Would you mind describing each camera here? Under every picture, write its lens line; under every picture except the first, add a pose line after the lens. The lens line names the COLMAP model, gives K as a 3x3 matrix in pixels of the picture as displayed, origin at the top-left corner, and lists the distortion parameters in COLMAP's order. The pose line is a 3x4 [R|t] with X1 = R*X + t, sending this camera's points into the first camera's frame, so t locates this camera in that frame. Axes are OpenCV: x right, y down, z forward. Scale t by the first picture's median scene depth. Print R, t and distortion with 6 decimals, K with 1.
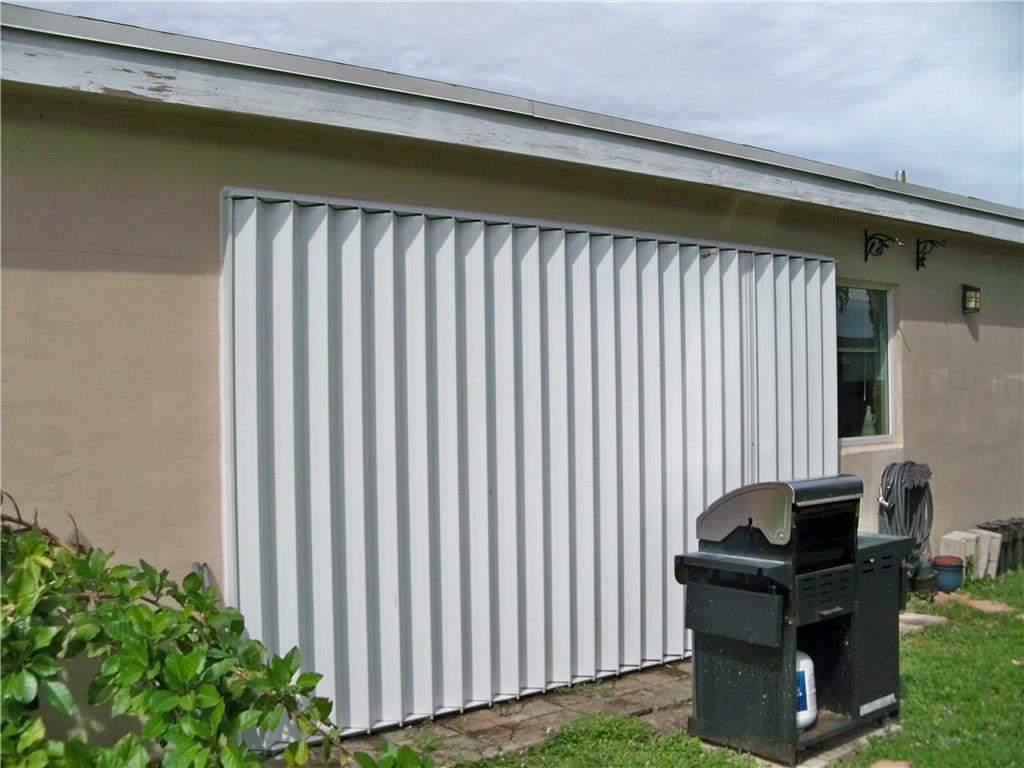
lens RADIAL K [[1045.9, 0, 502.3], [0, 1045.9, 380.6], [0, 0, 1]] dist [-0.227931, 0.252723]
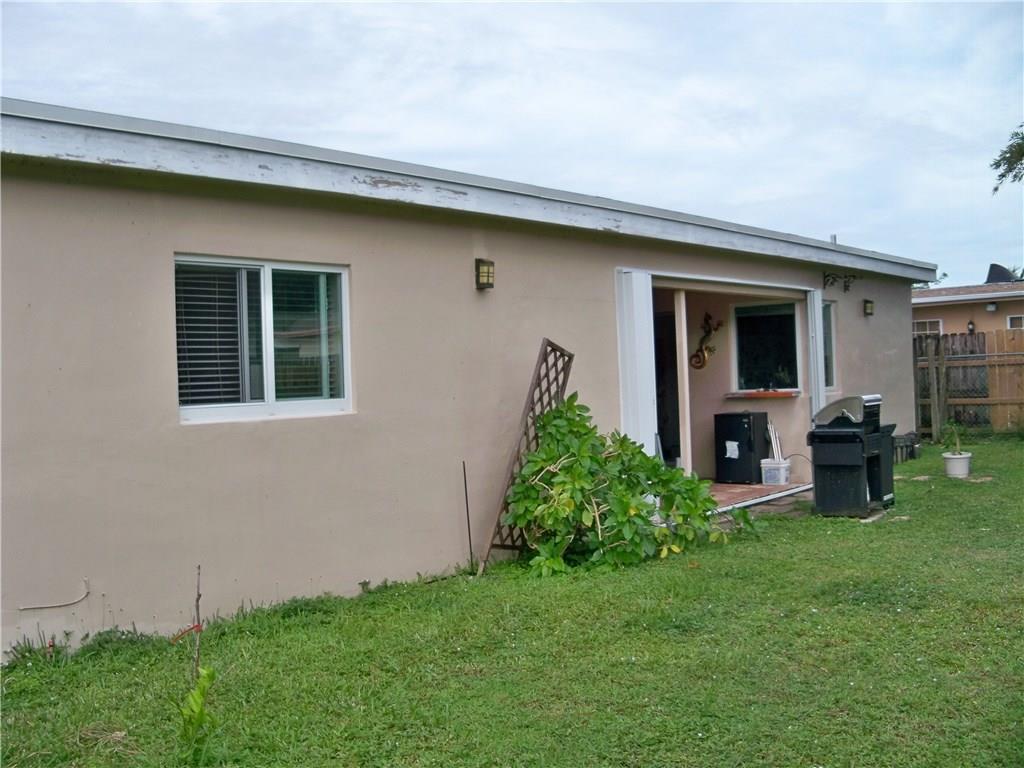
lens RADIAL K [[1045.9, 0, 502.3], [0, 1045.9, 380.6], [0, 0, 1]] dist [-0.227931, 0.252723]
pose [[0.976657, -0.027214, 0.213075, -0.952330], [0.025763, 0.999622, 0.009581, 0.018886], [-0.213255, -0.003867, 0.976989, -1.038659]]
